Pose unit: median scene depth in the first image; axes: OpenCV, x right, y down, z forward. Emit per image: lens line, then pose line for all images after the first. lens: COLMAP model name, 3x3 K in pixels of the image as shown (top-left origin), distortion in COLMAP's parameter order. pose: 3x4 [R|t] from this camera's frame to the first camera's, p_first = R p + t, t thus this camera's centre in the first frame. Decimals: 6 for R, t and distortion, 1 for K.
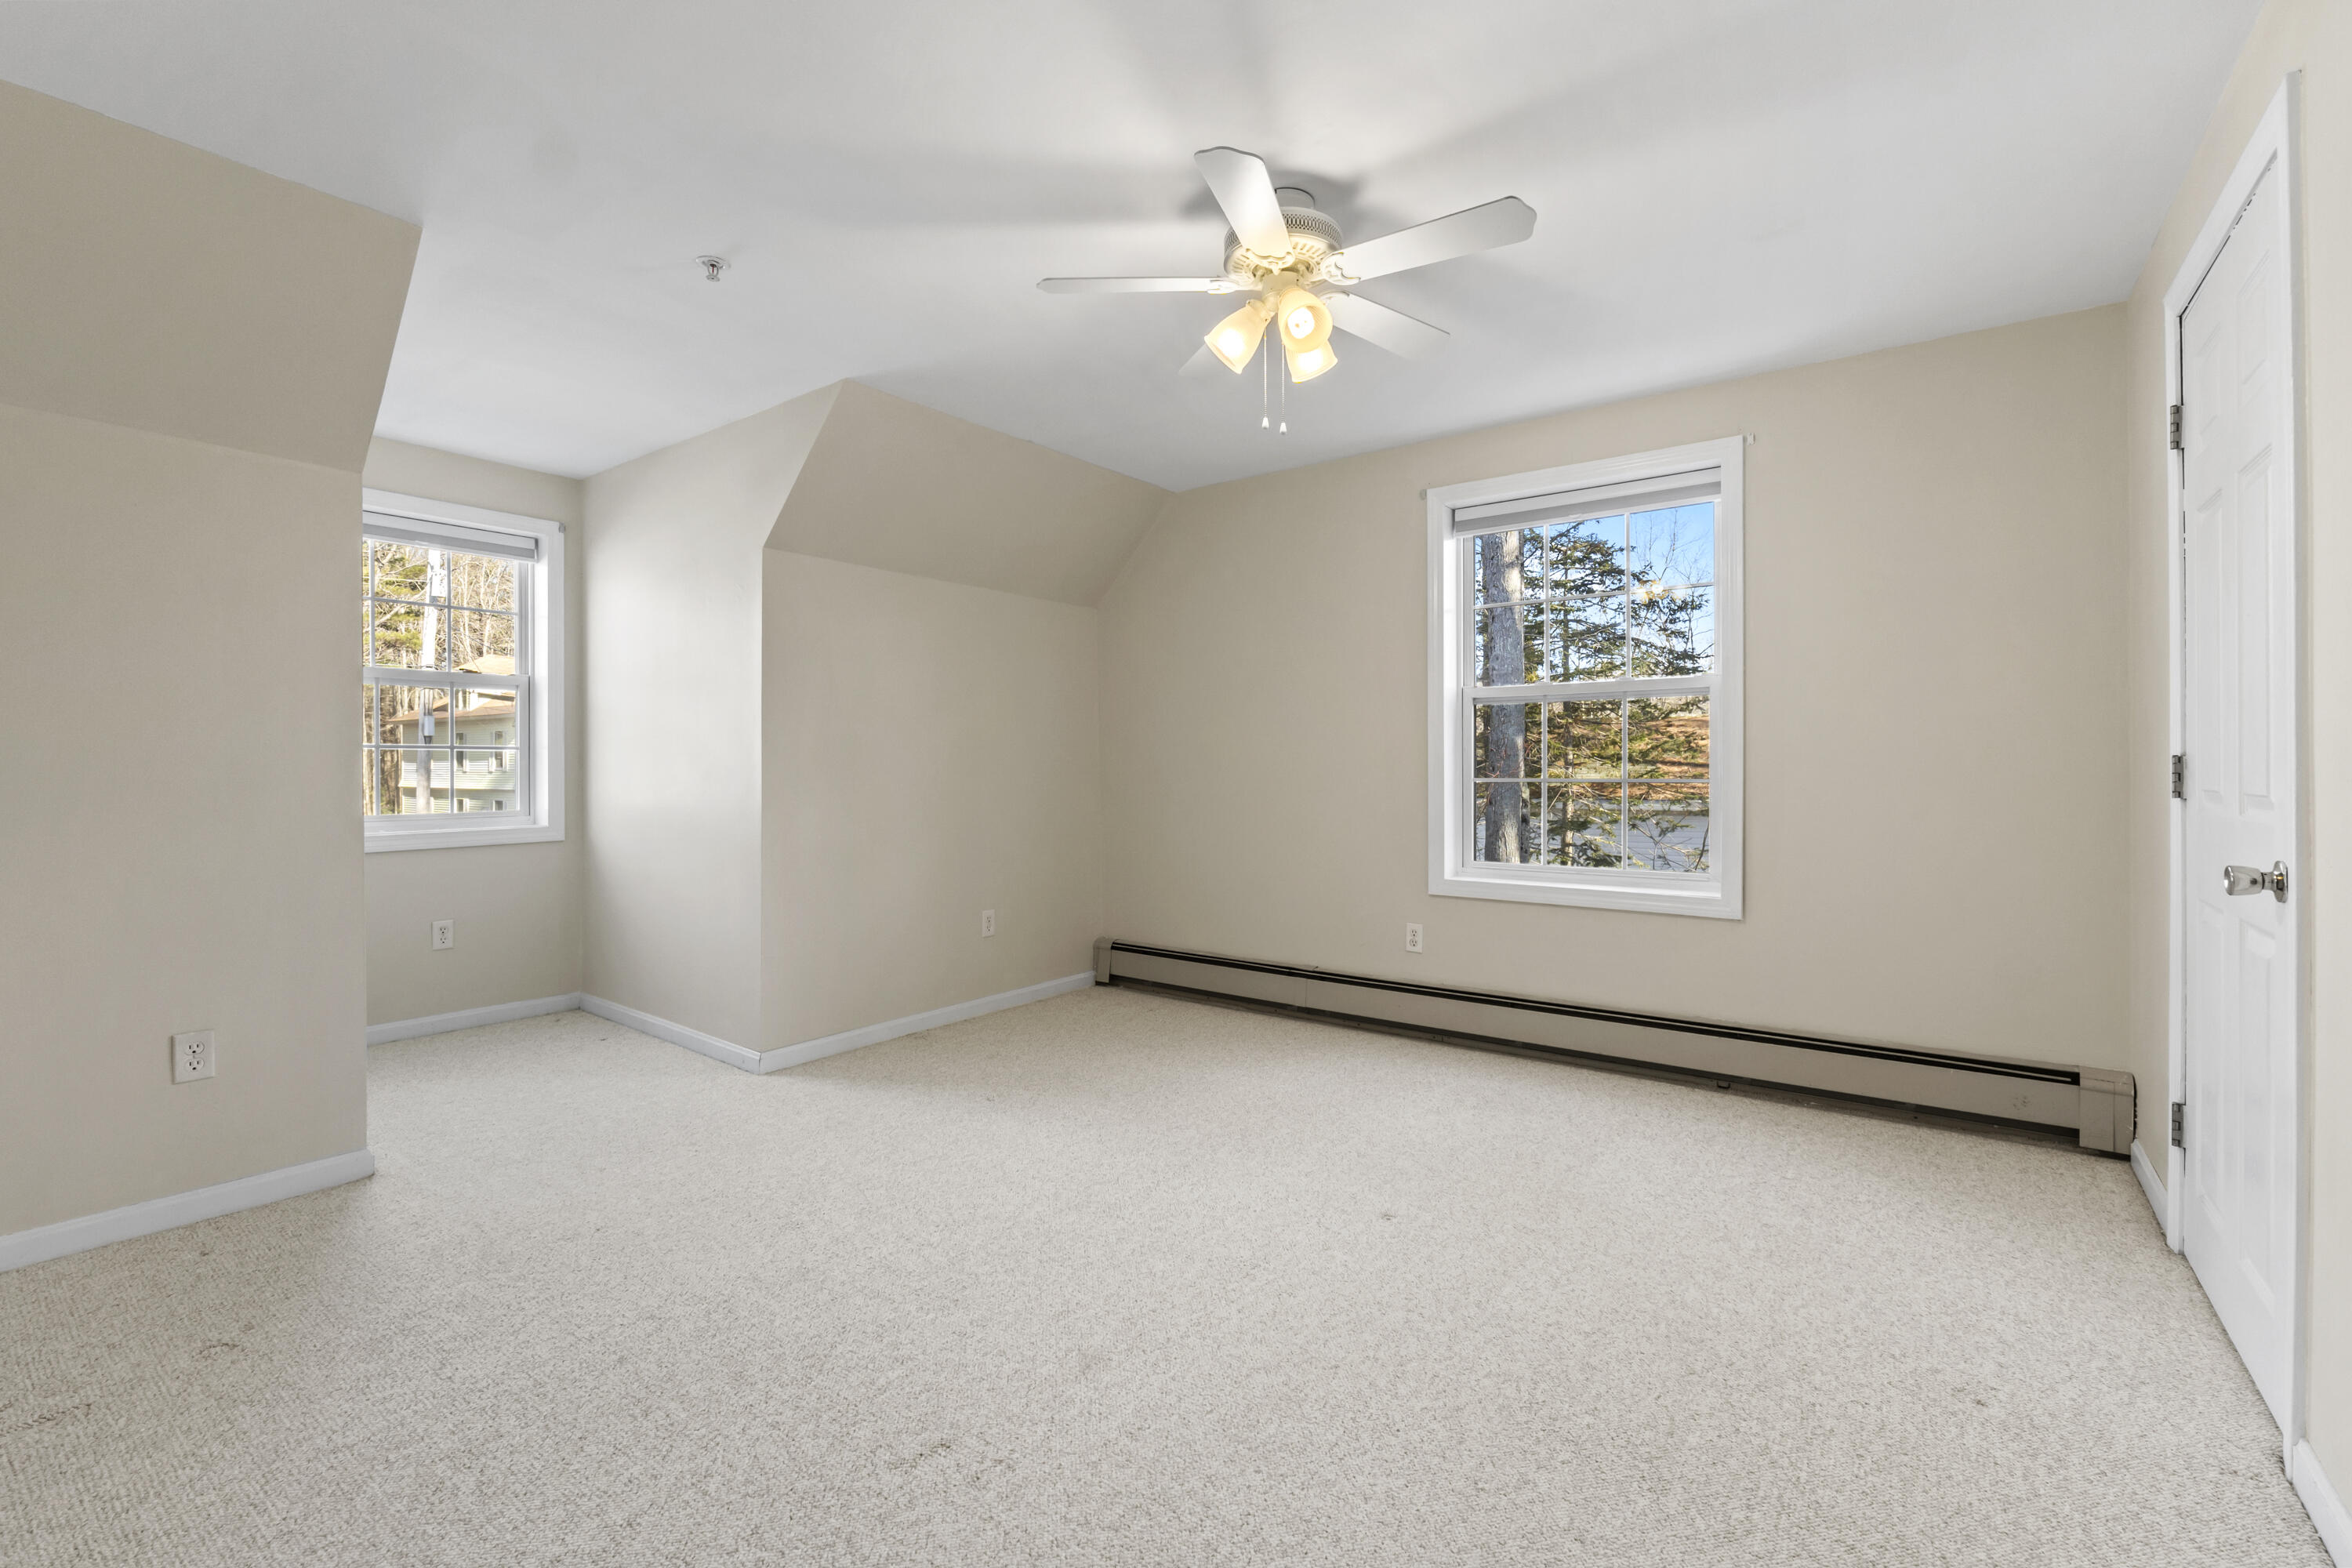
lens RADIAL K [[990.4, 0, 1176.7], [0, 990.4, 774.2], [0, 0, 1]] dist [-0.006892, 0.000191]
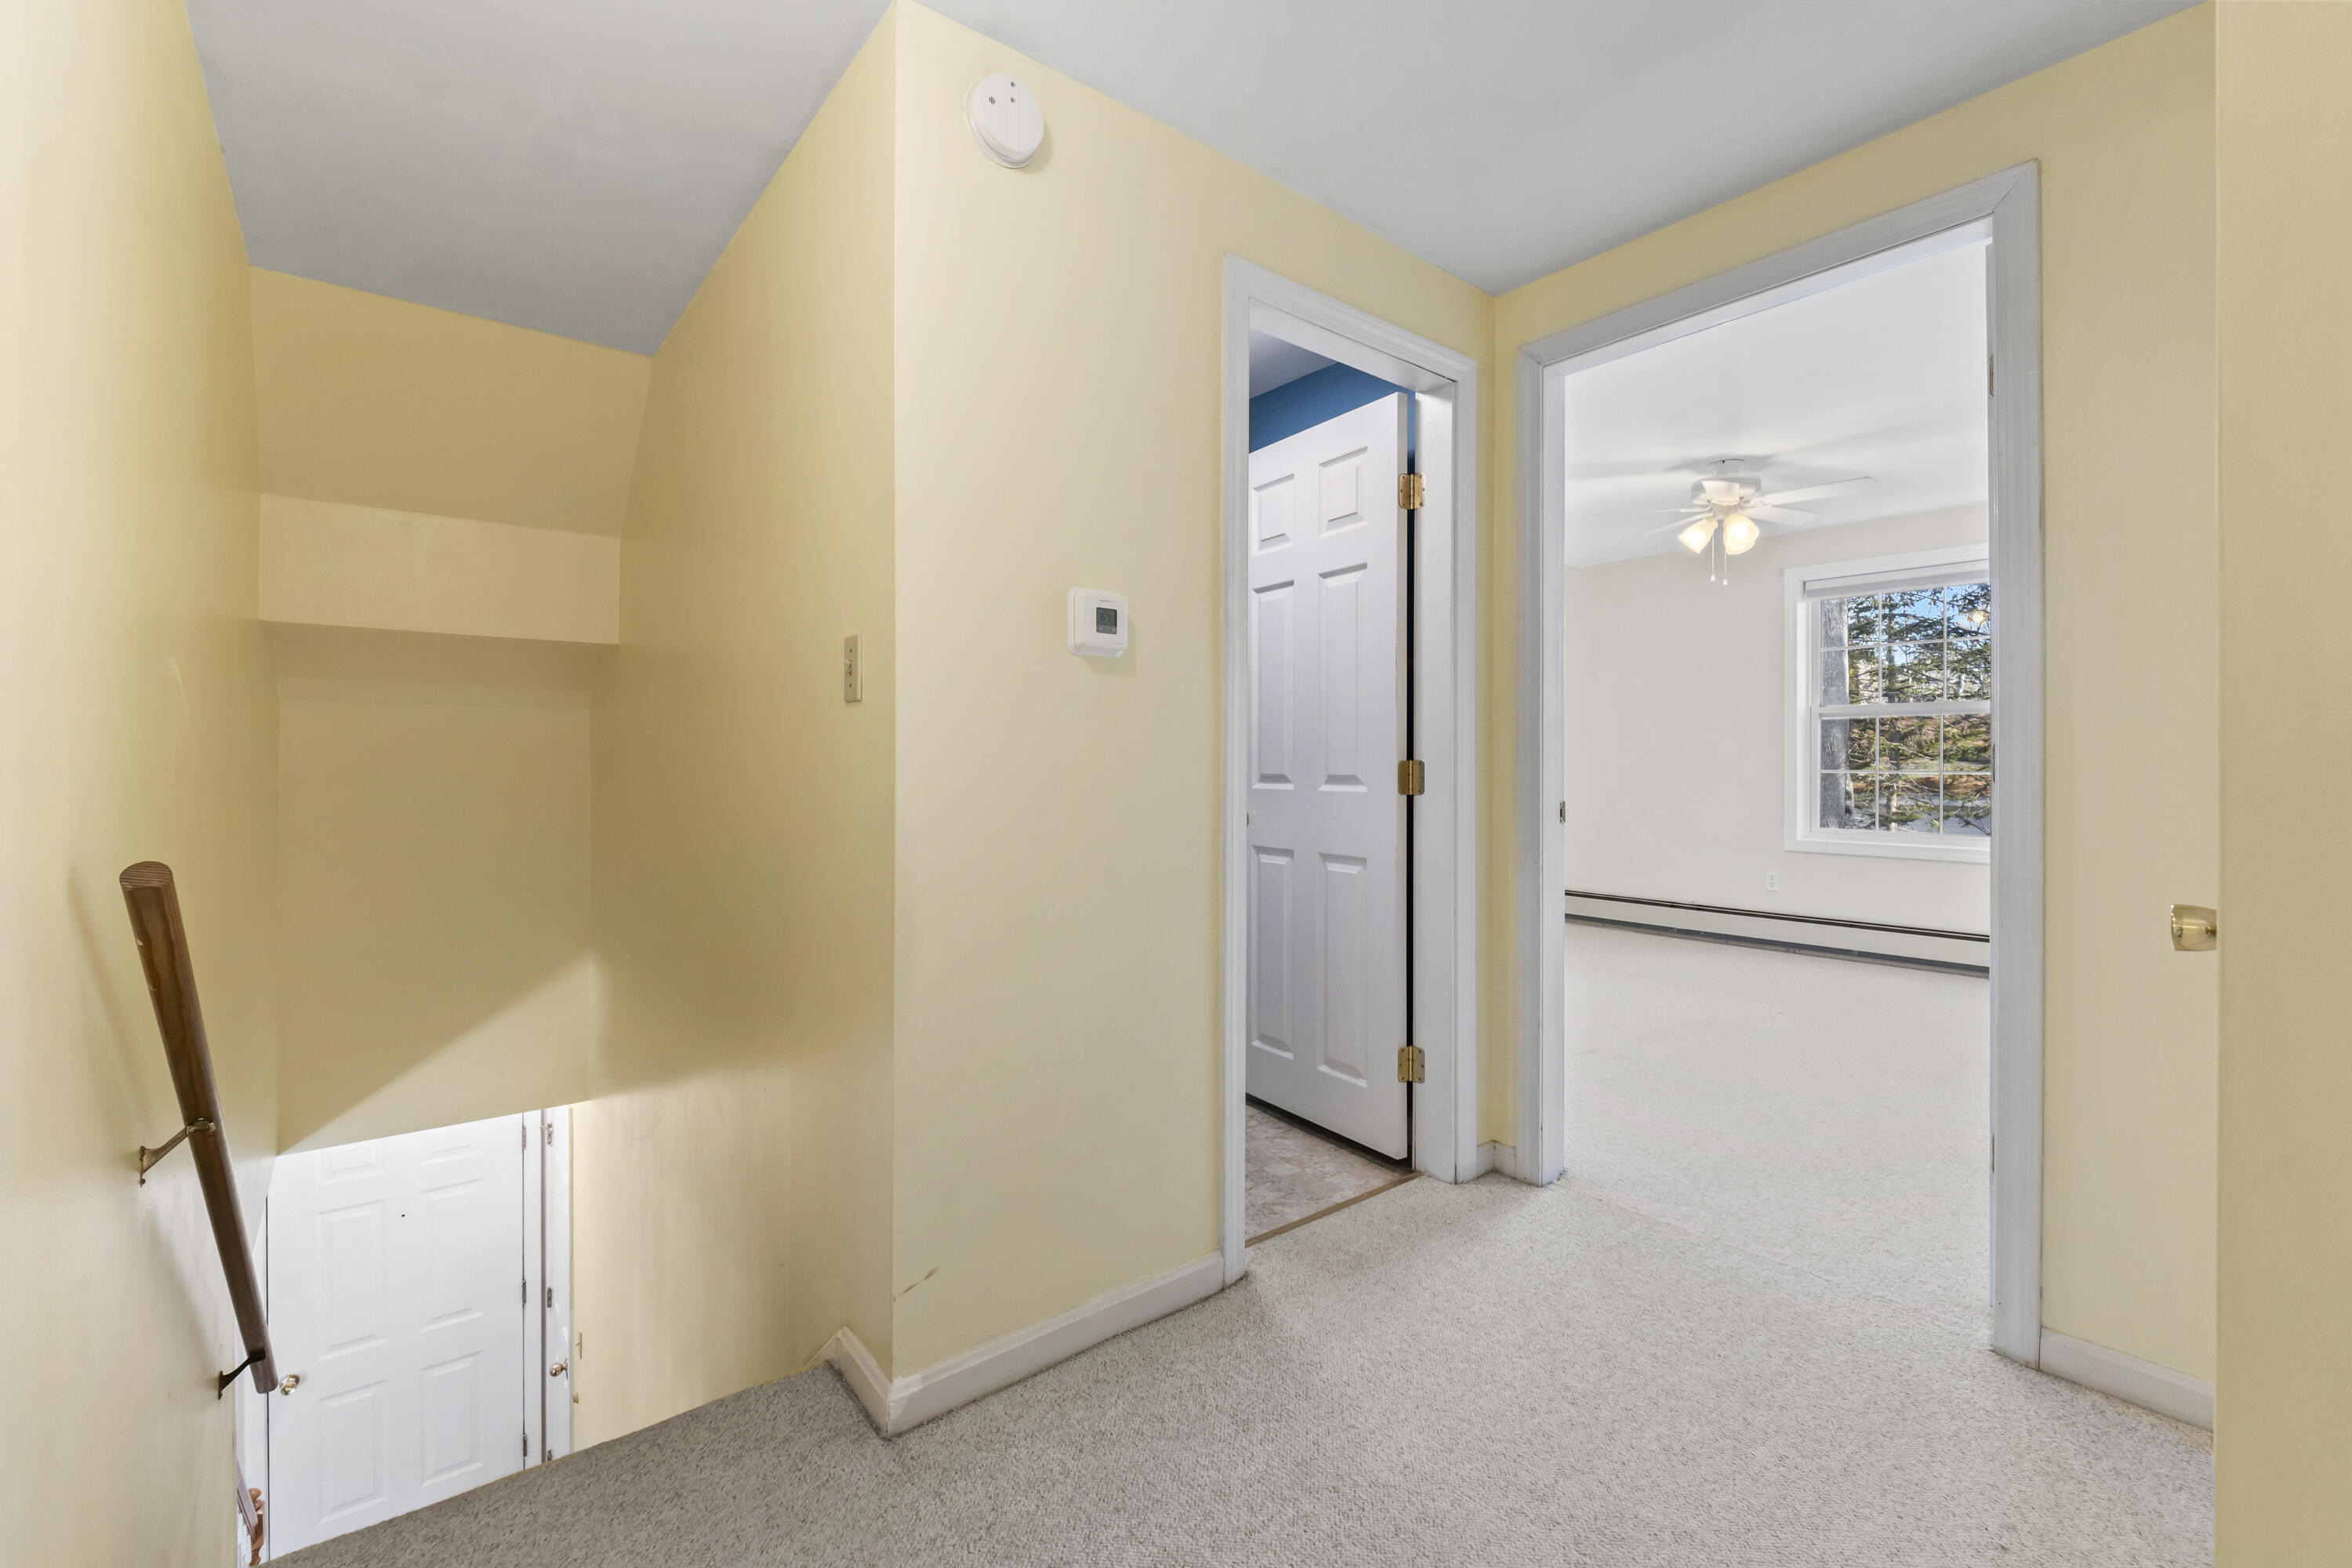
lens RADIAL K [[990.4, 0, 1176.7], [0, 990.4, 774.2], [0, 0, 1]] dist [-0.006892, 0.000191]
pose [[0.968958, 0.006681, -0.247137, -0.246014], [-0.005391, 0.999968, 0.005896, 0.005794], [0.247168, -0.004381, 0.968963, -0.610215]]
